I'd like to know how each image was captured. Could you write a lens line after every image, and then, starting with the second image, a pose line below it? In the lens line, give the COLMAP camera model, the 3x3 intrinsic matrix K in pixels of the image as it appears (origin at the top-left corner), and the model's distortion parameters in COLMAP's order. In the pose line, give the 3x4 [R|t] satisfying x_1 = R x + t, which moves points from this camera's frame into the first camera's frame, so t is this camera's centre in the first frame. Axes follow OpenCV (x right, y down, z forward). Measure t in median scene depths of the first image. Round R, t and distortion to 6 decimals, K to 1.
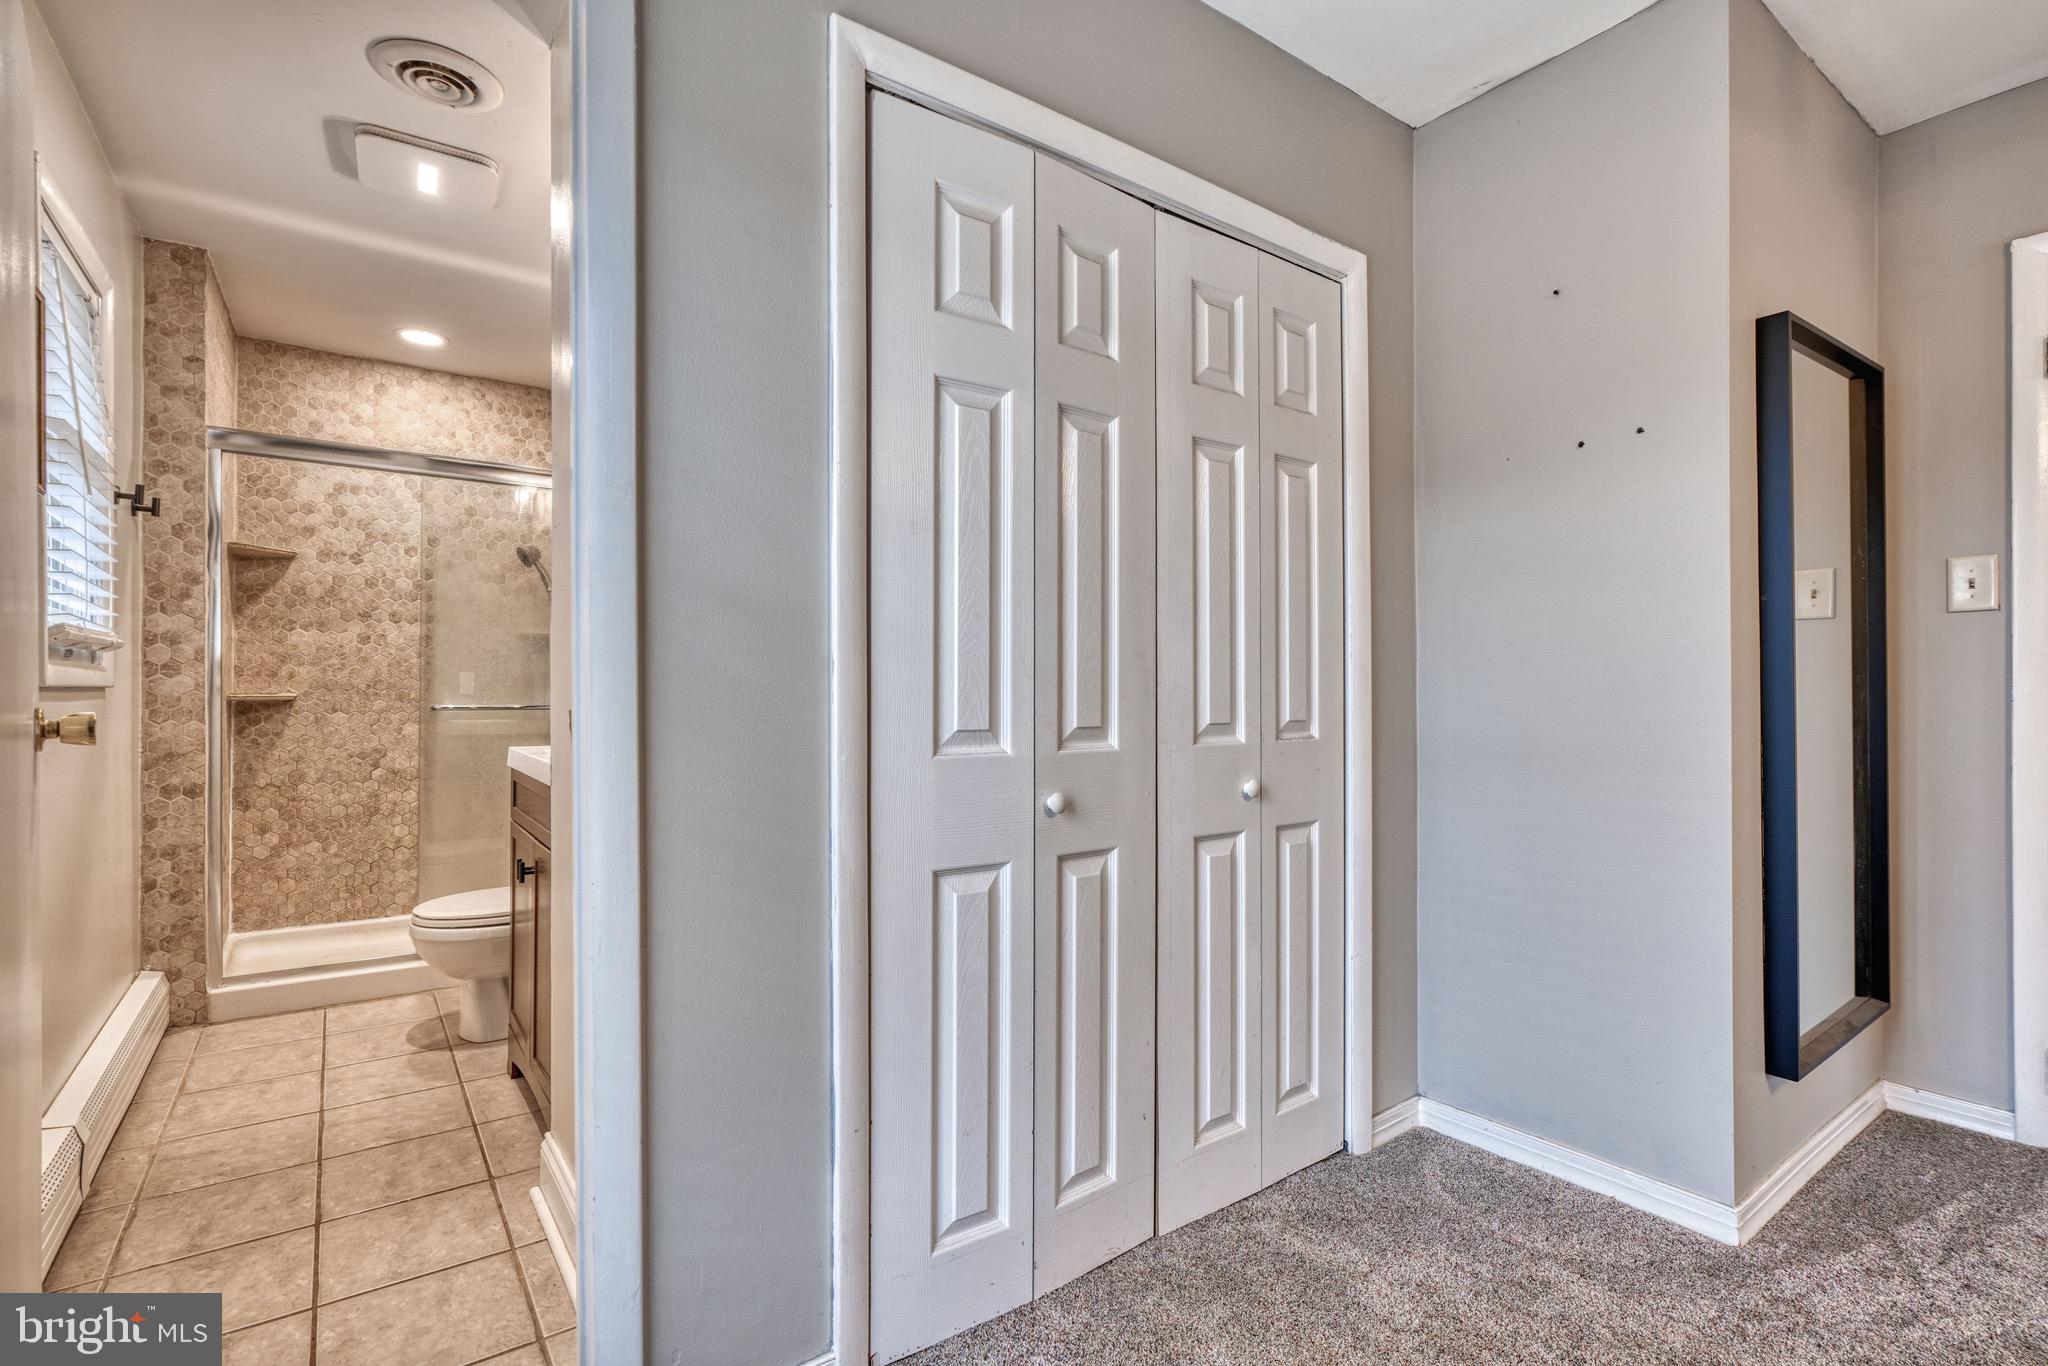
lens RADIAL K [[912.0, 0, 1020.0], [0, 912.0, 685.7], [0, 0, 1]] dist [-0.012297, 0.004395]
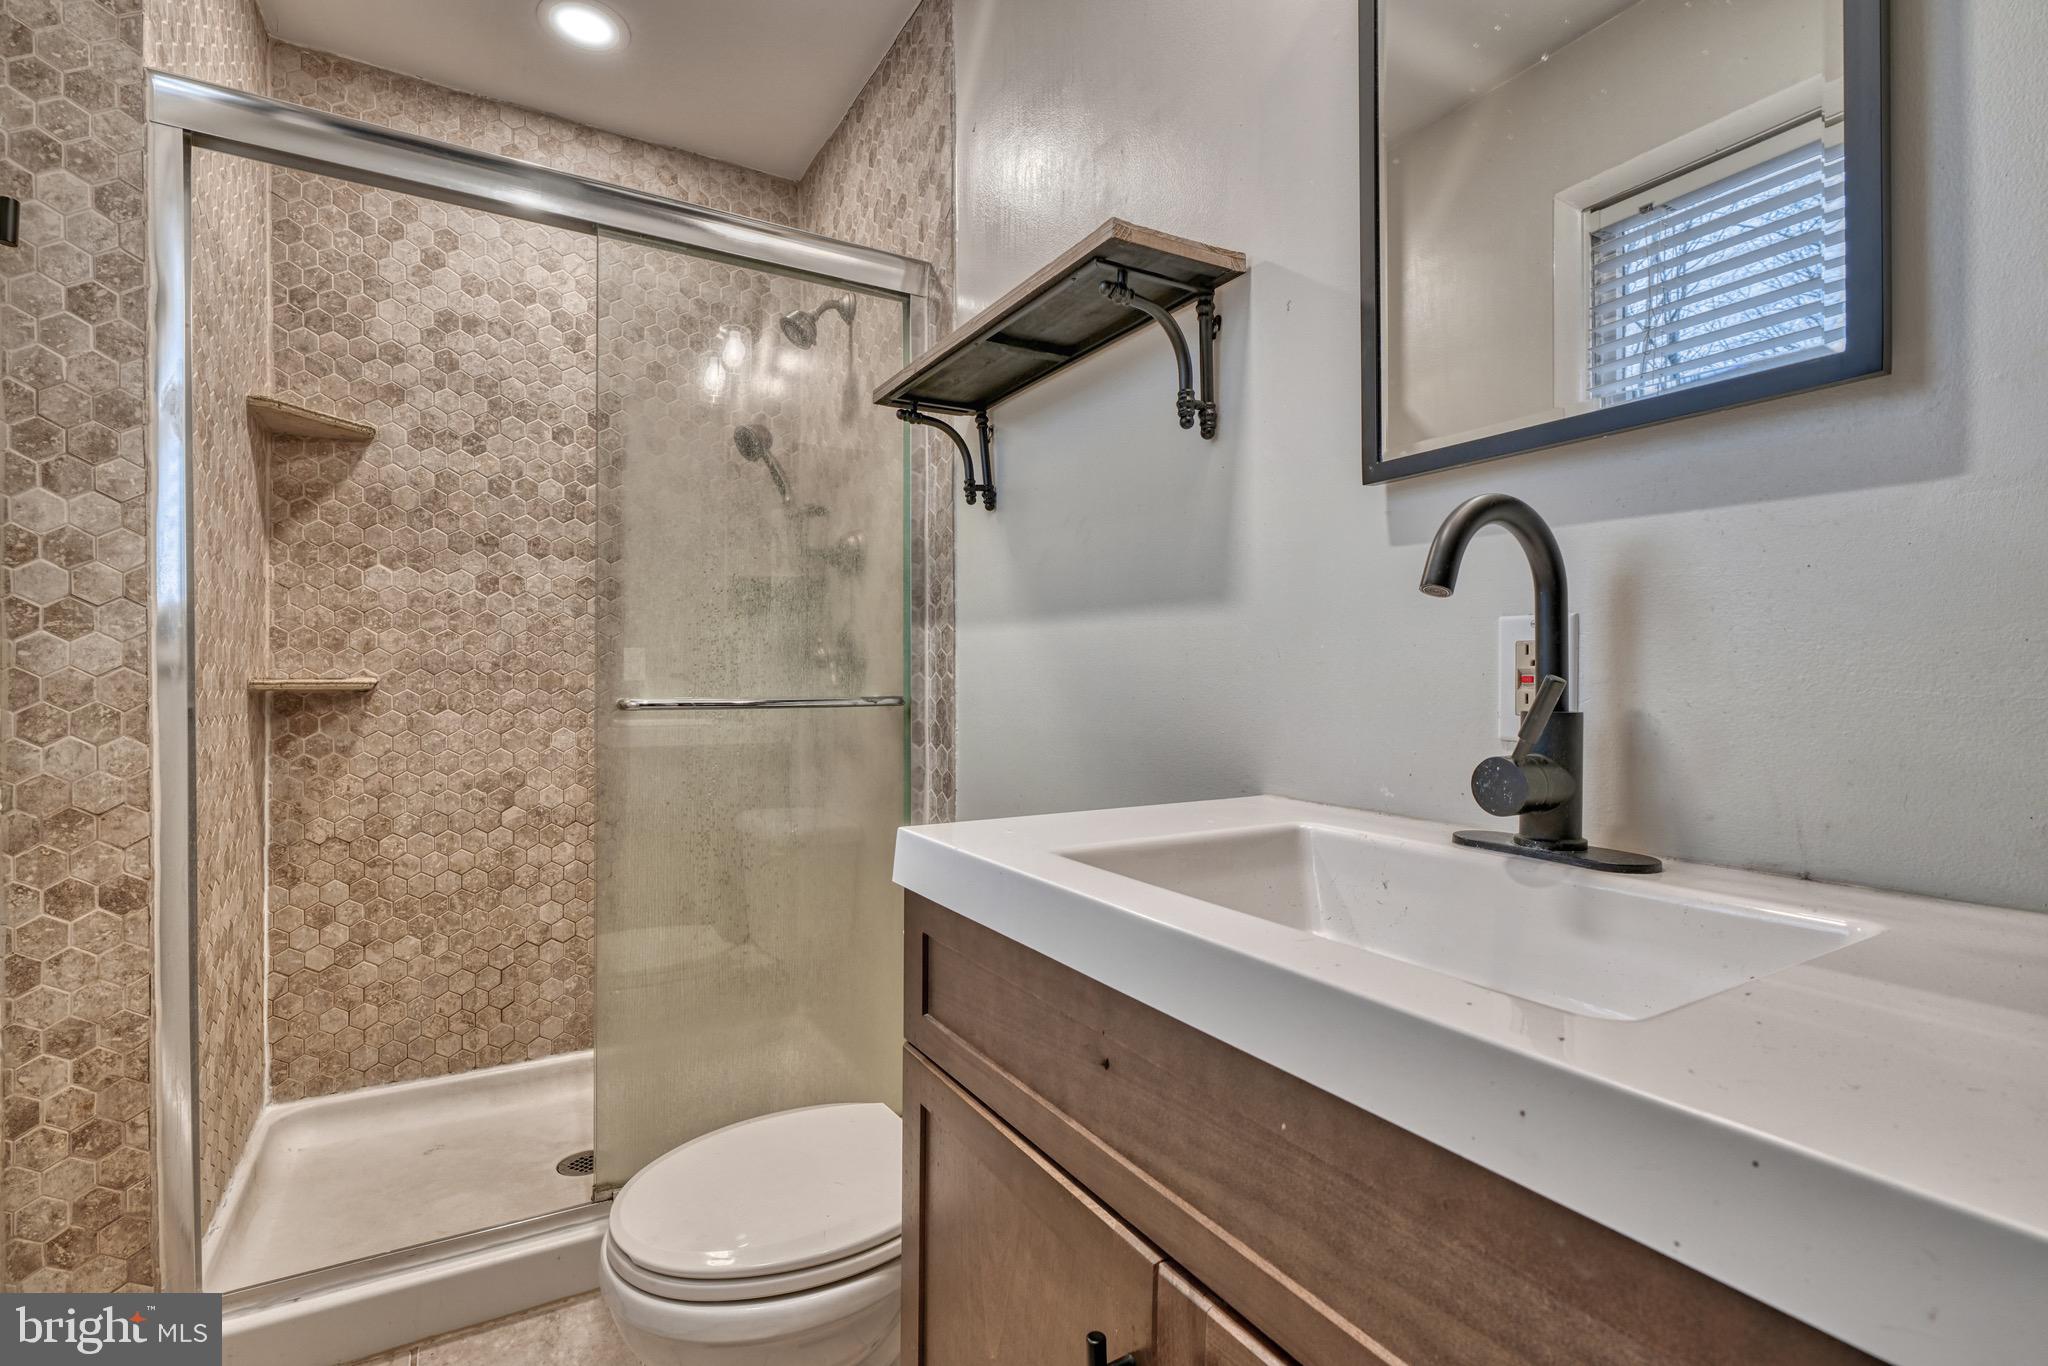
lens RADIAL K [[912.0, 0, 1026.7], [0, 912.0, 682.1], [0, 0, 1]] dist [-0.012297, 0.004395]
pose [[0.995777, -0.001776, -0.091783, -0.341127], [0.002535, 0.999964, 0.008149, 0.007673], [0.091765, -0.008347, 0.995746, 0.472724]]
